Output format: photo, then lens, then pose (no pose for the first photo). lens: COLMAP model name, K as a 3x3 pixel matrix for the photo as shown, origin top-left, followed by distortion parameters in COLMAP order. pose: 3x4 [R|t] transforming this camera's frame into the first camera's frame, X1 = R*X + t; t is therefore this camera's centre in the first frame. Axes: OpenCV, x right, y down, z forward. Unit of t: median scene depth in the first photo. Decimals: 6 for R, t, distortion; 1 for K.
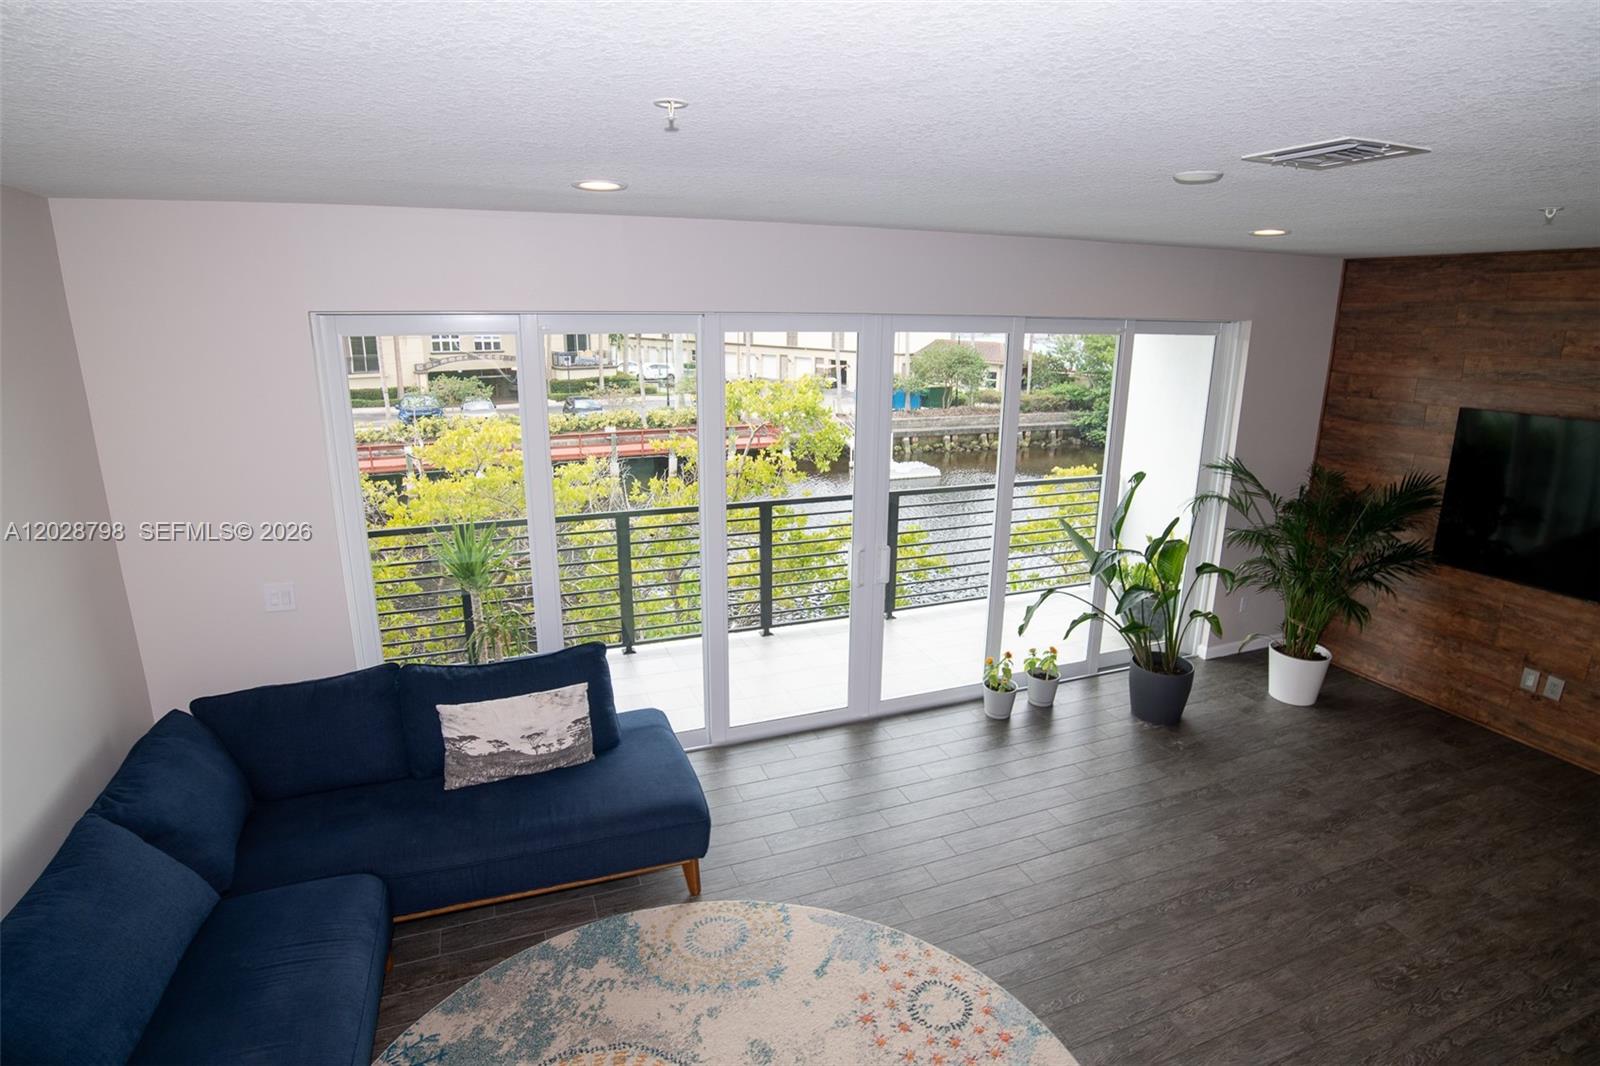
lens RADIAL K [[818.1, 0, 798.5], [0, 818.1, 547.5], [0, 0, 1]] dist [-0.067056, 0.028480]
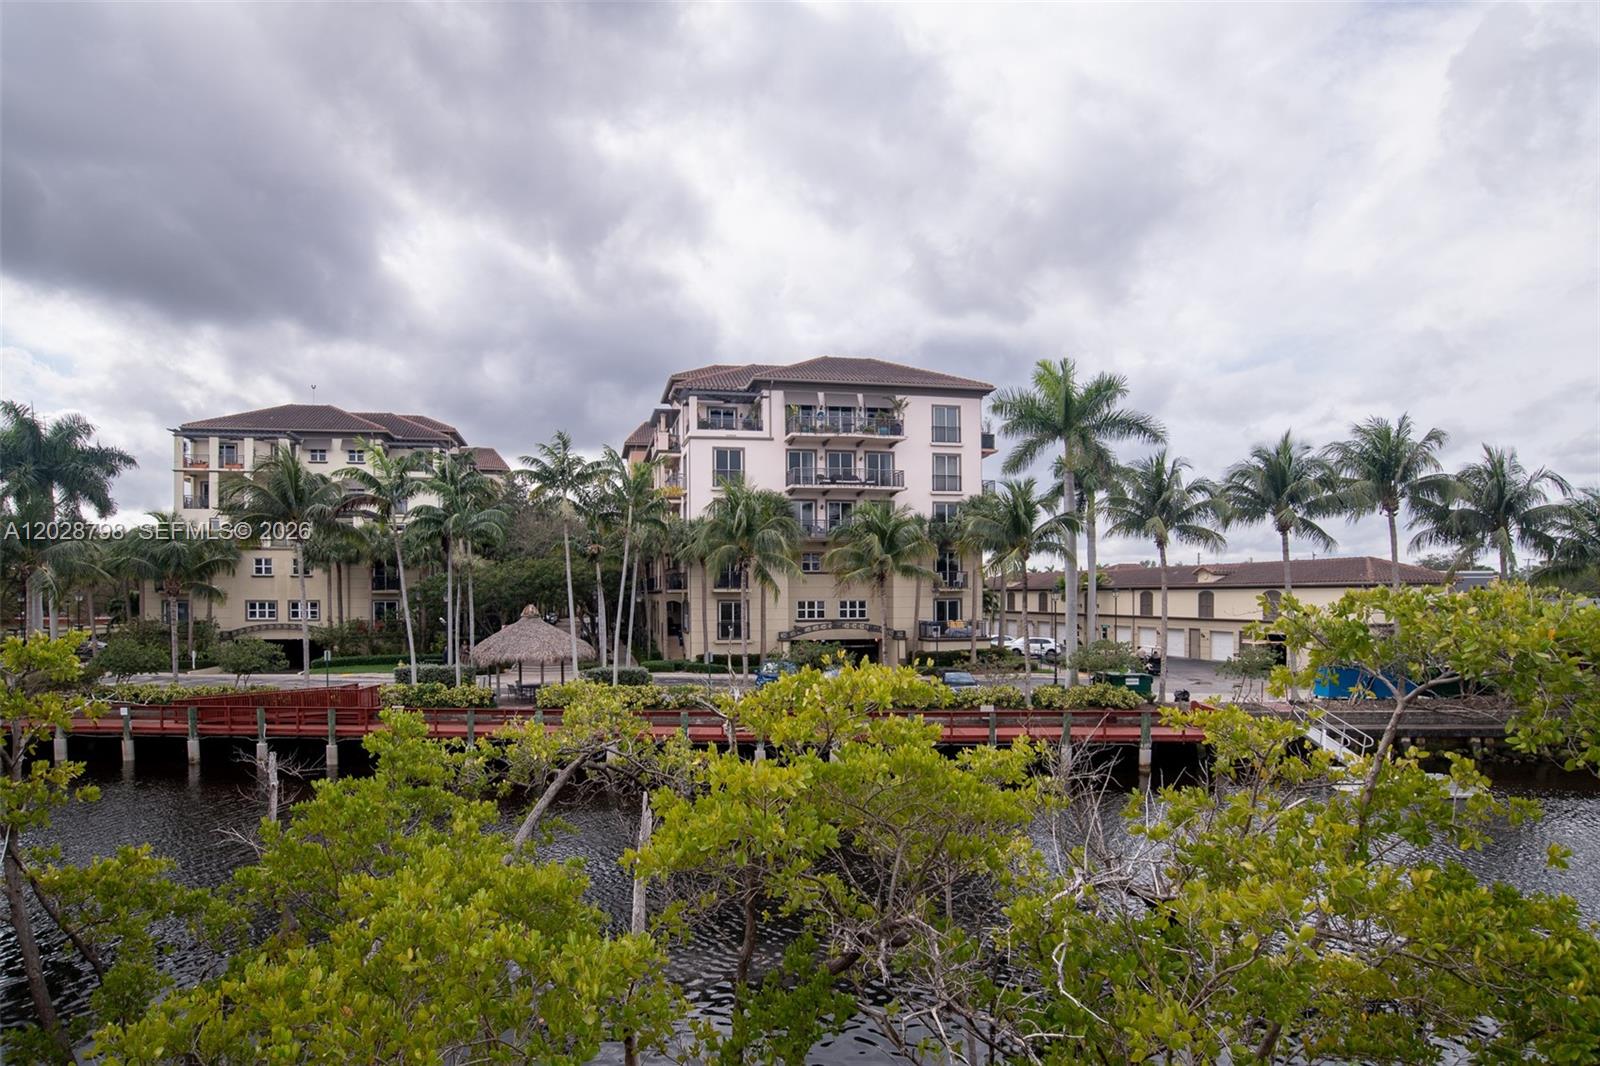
lens RADIAL K [[866.3, 0, 736.6], [0, 866.3, 604.0], [0, 0, 1]] dist [-0.076460, 0.028837]
pose [[0.882329, -0.010572, -0.470514, -0.110638], [-0.114770, 0.964731, -0.236900, -0.027471], [0.456424, 0.263025, 0.849997, 0.286642]]
